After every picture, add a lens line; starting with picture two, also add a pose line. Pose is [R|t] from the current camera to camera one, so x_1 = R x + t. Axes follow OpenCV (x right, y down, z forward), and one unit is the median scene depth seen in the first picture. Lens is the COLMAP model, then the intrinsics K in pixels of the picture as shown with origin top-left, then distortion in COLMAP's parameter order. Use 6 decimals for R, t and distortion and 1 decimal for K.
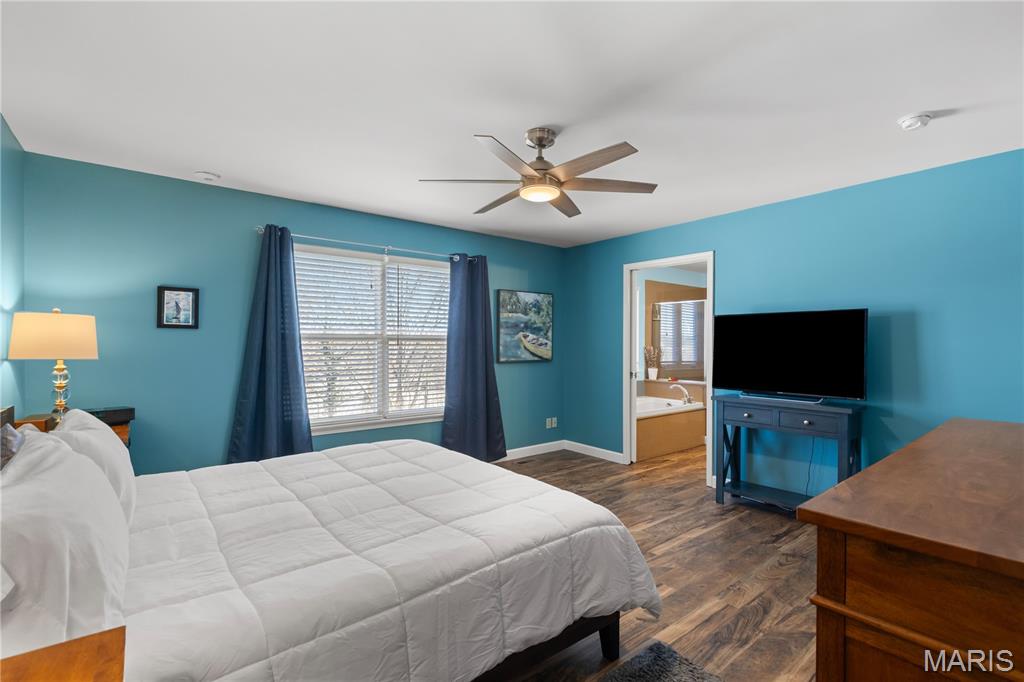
lens RADIAL K [[466.8, 0, 518.6], [0, 466.8, 342.9], [0, 0, 1]] dist [0.001599, 0.000094]
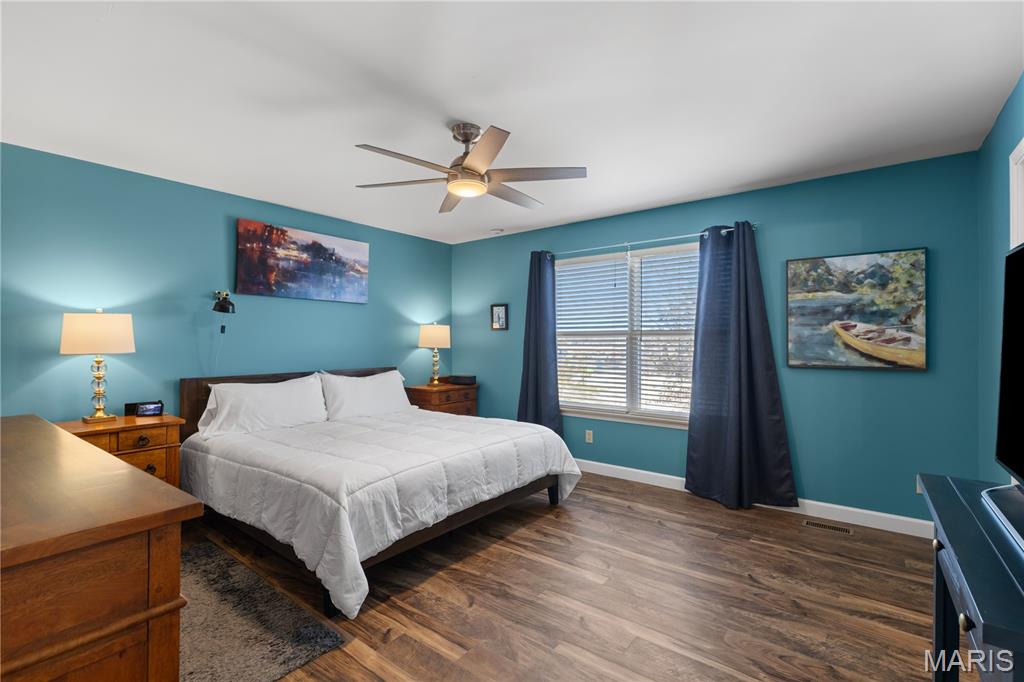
lens RADIAL K [[466.8, 0, 518.6], [0, 466.8, 342.9], [0, 0, 1]] dist [0.001599, 0.000094]
pose [[0.230246, 0.002215, -0.973130, 0.518127], [-0.000565, 0.999998, 0.002143, 0.005596], [0.973132, 0.000057, 0.230247, 0.438032]]
